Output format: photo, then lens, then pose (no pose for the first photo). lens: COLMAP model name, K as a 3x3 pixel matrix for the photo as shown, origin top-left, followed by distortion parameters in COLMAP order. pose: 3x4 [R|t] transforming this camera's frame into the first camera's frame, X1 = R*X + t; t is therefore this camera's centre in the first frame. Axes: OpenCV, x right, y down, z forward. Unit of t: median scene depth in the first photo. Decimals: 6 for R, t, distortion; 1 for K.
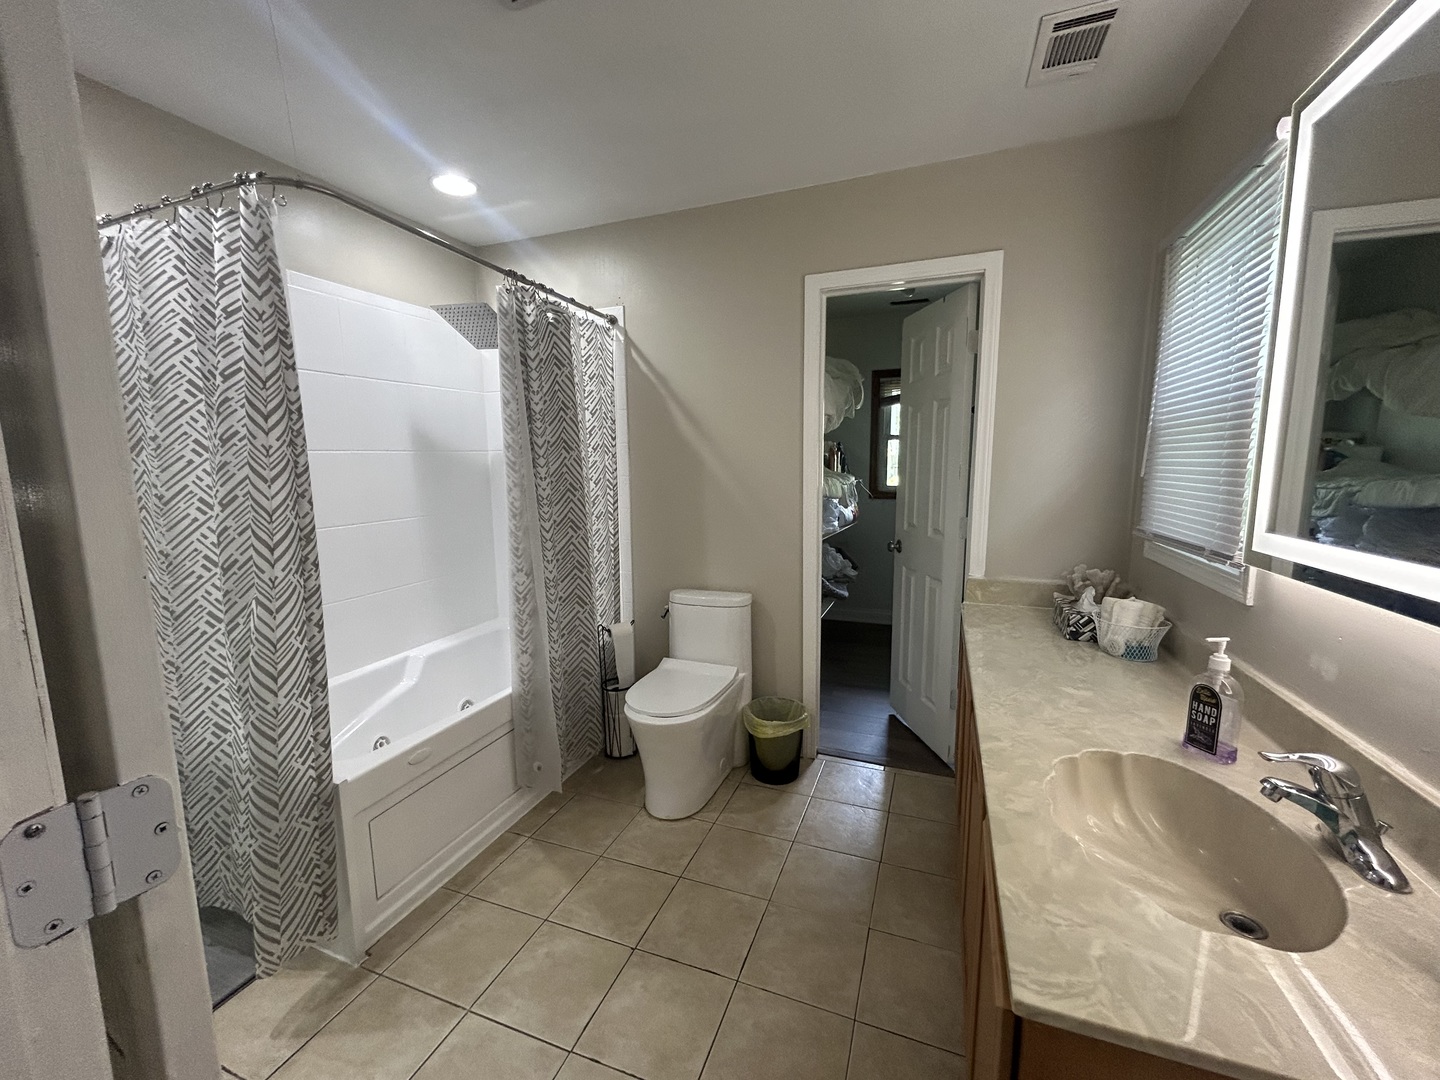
lens RADIAL K [[583.9, 0, 719.7], [0, 583.9, 540.9], [0, 0, 1]] dist [-0.001370, -0.000840]
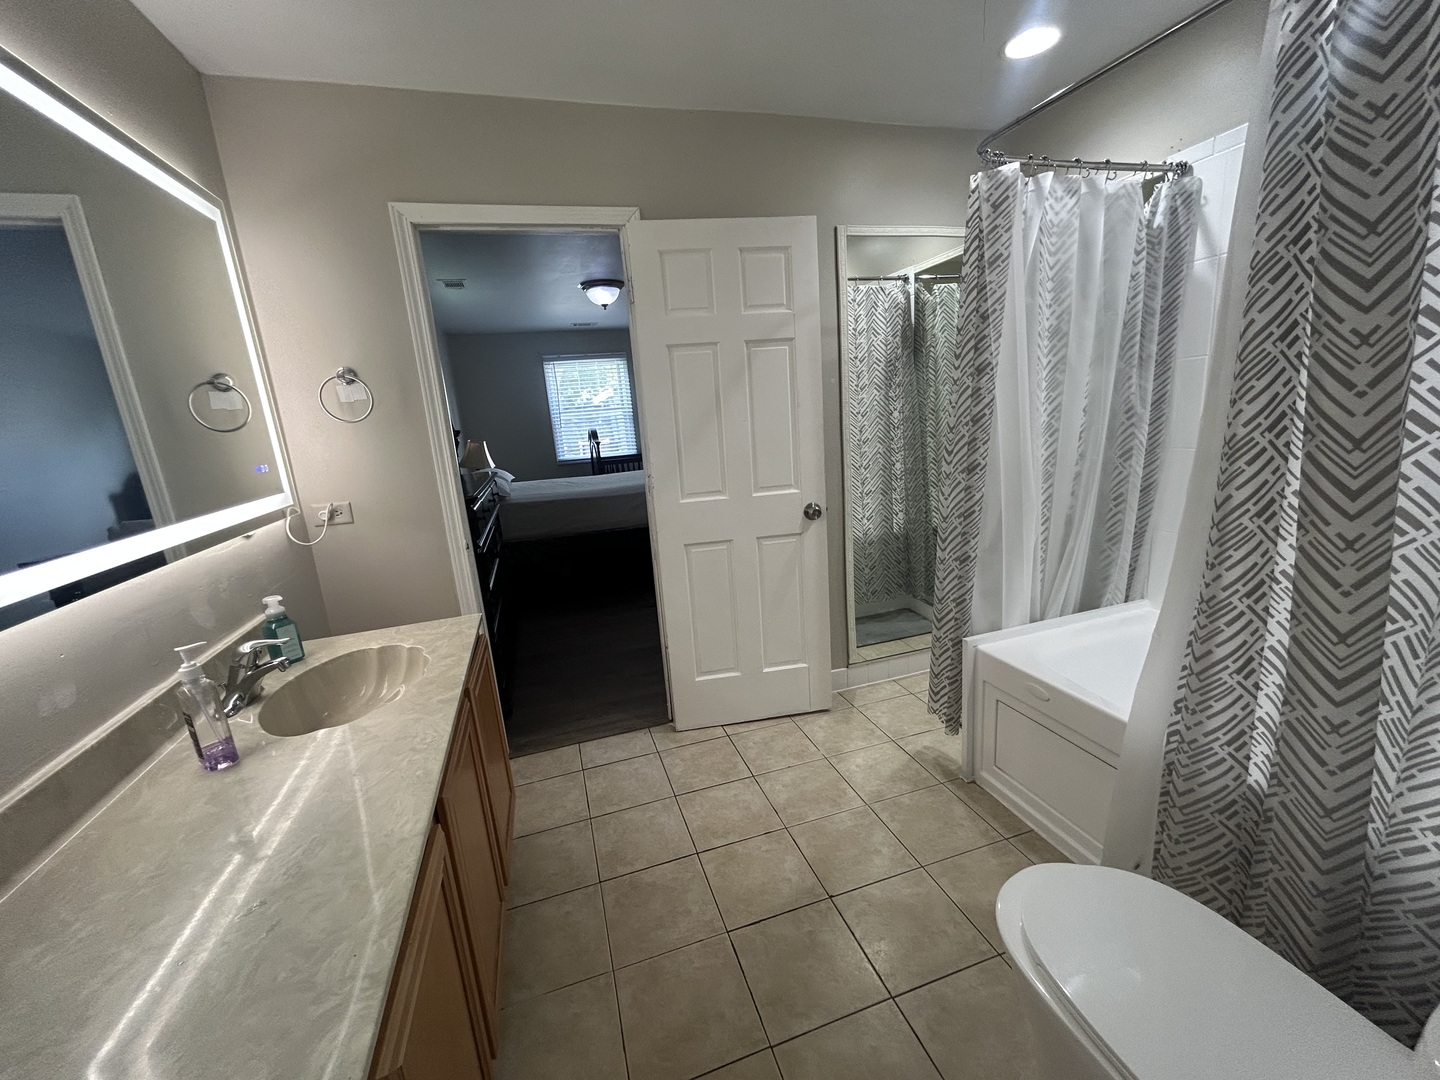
lens RADIAL K [[583.9, 0, 720.2], [0, 583.9, 545.6], [0, 0, 1]] dist [-0.001370, -0.000840]
pose [[-0.781788, 0.211170, -0.586698, 0.700585], [-0.002420, 0.939874, 0.341513, -0.316592], [0.623540, 0.268411, -0.734271, 2.203782]]
